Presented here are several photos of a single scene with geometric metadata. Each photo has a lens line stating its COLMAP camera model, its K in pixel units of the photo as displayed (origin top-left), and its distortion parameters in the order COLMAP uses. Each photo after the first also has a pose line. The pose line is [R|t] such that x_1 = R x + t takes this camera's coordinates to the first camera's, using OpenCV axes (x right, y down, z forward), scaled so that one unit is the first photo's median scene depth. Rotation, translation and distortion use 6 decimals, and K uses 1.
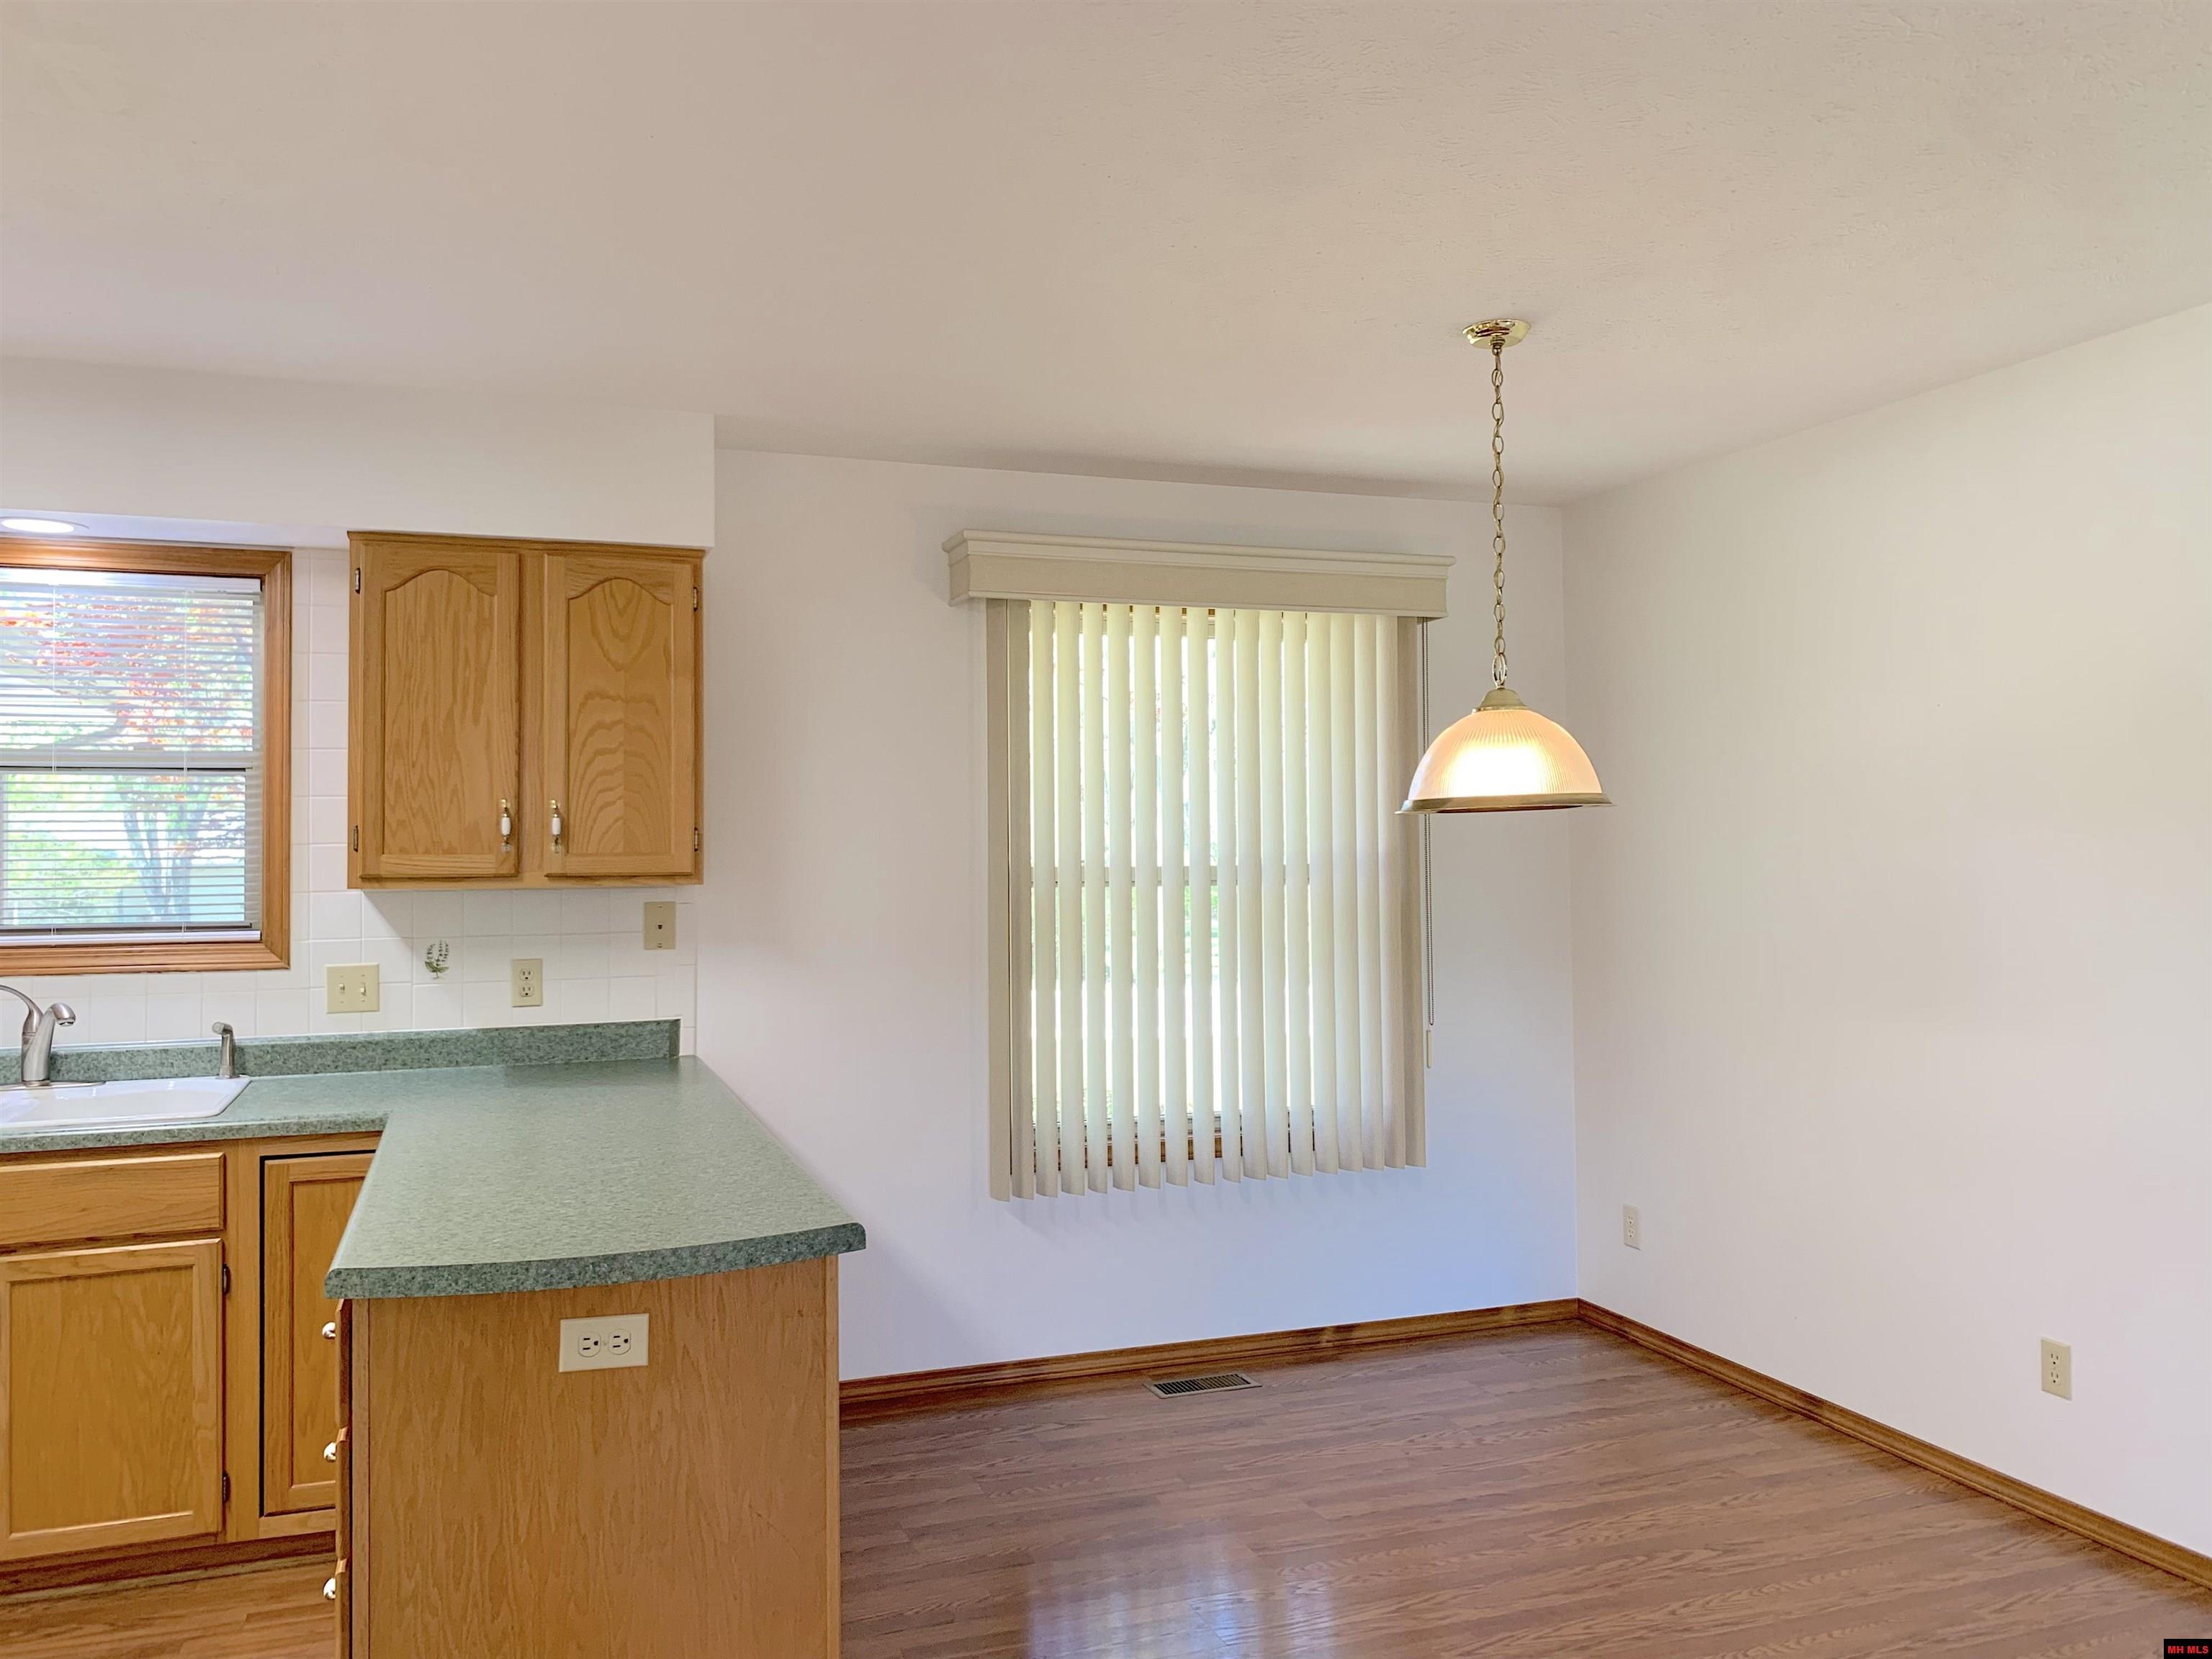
lens RADIAL K [[1682.7, 0, 1093.8], [0, 1682.7, 811.9], [0, 0, 1]] dist [0.027102, -0.031894]
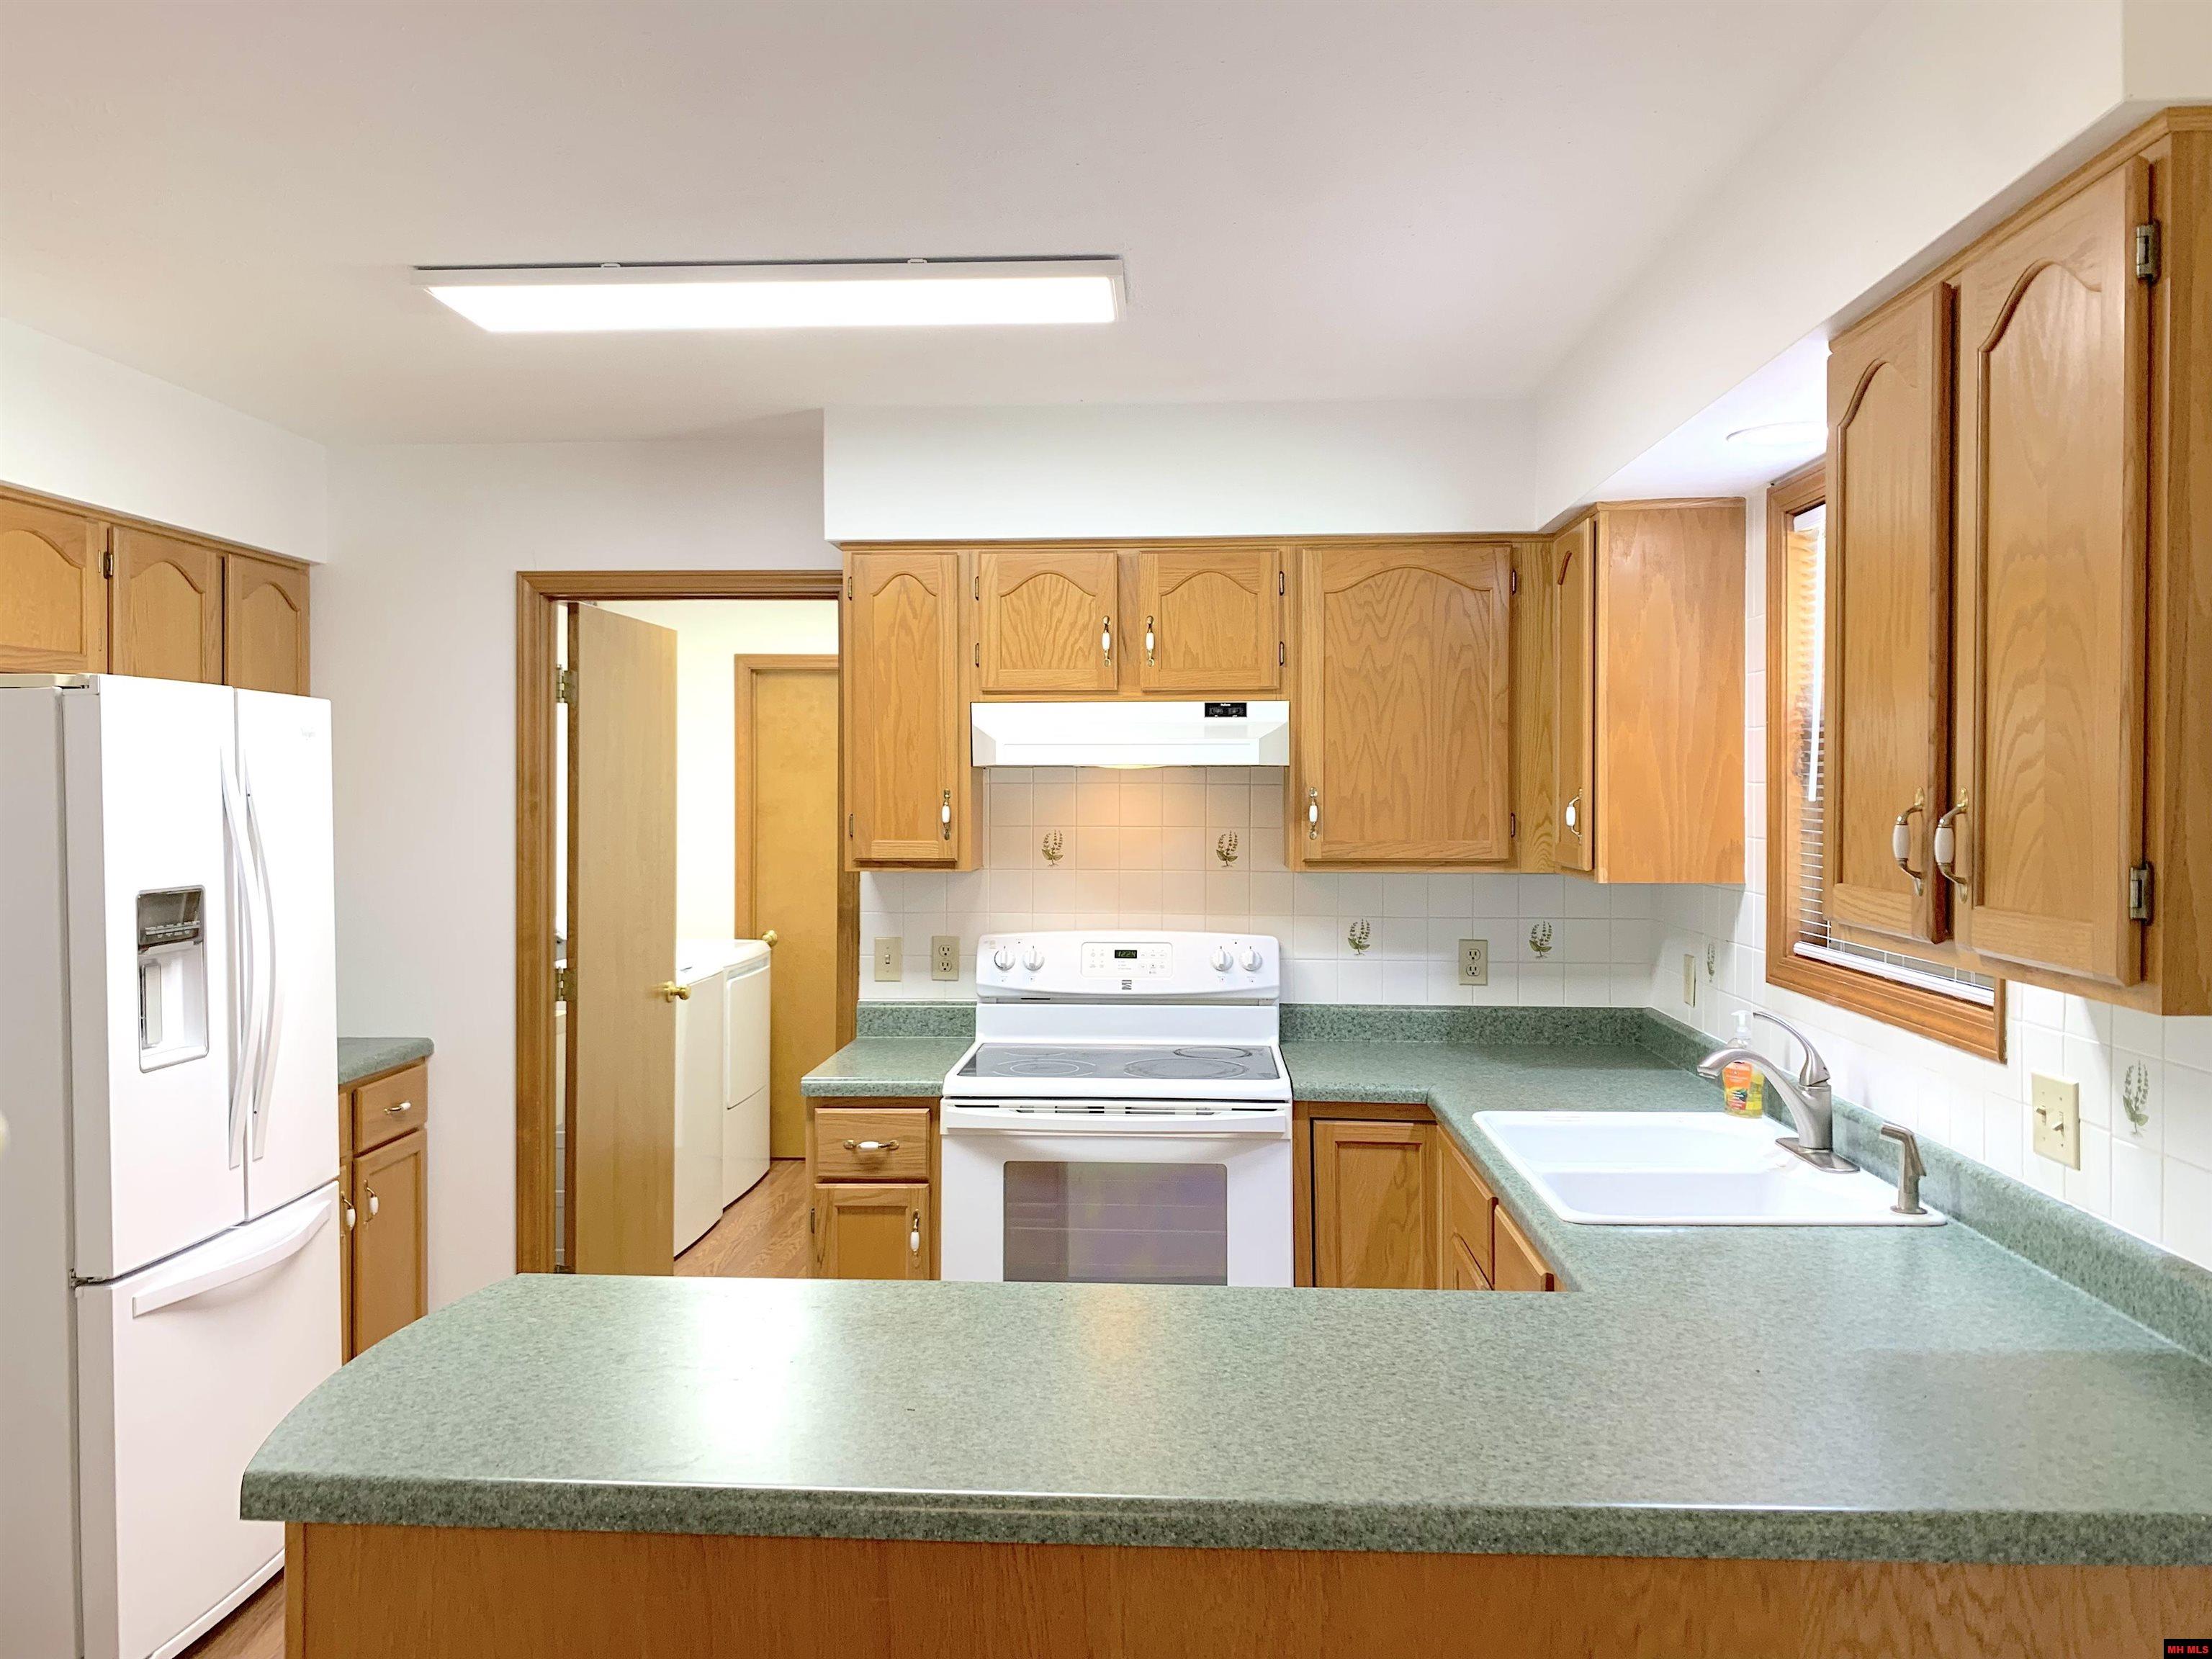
lens RADIAL K [[1682.7, 0, 1095.1], [0, 1682.7, 795.9], [0, 0, 1]] dist [0.027102, -0.031894]
pose [[-0.389673, 0.011386, -0.920883, 0.207320], [0.023077, 0.999730, 0.002595, -0.012020], [0.920664, -0.020240, -0.389830, 0.951652]]
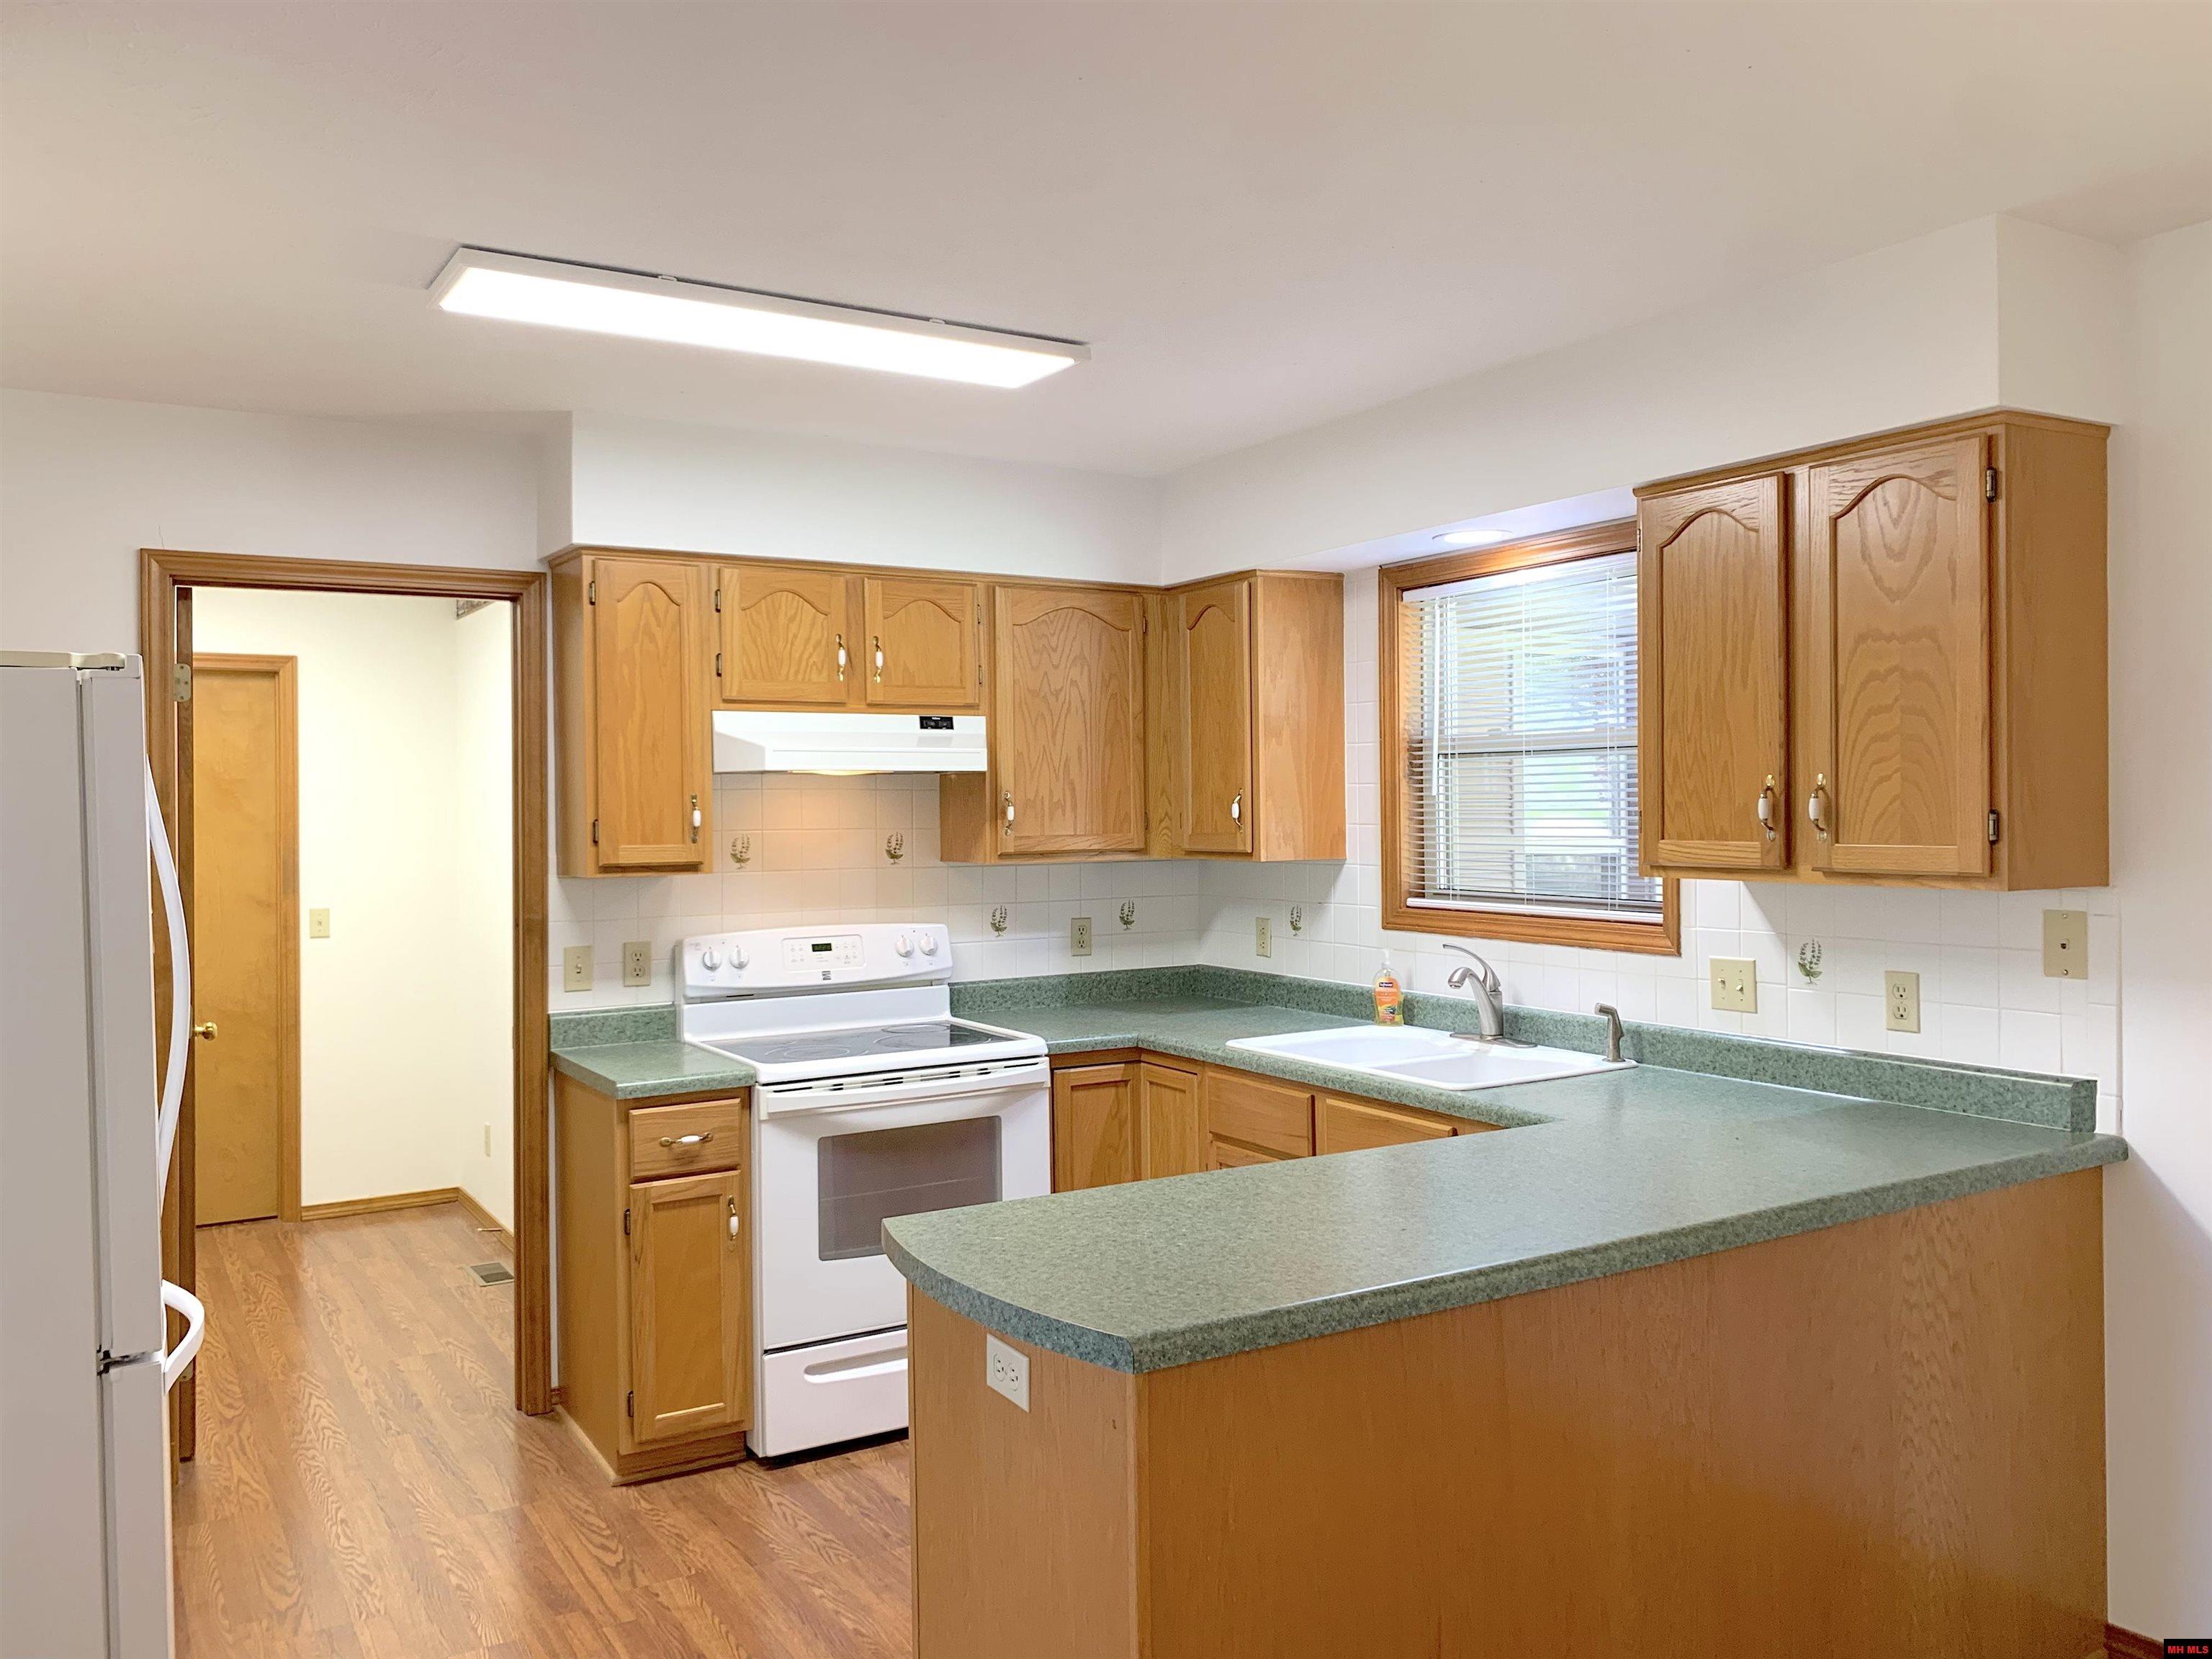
lens RADIAL K [[1682.7, 0, 1092.7], [0, 1682.7, 802.0], [0, 0, 1]] dist [0.027102, -0.031894]
pose [[0.197869, 0.002627, -0.980225, 0.389631], [0.031575, 0.999460, 0.009052, -0.012424], [0.979720, -0.032742, 0.197679, 0.501259]]
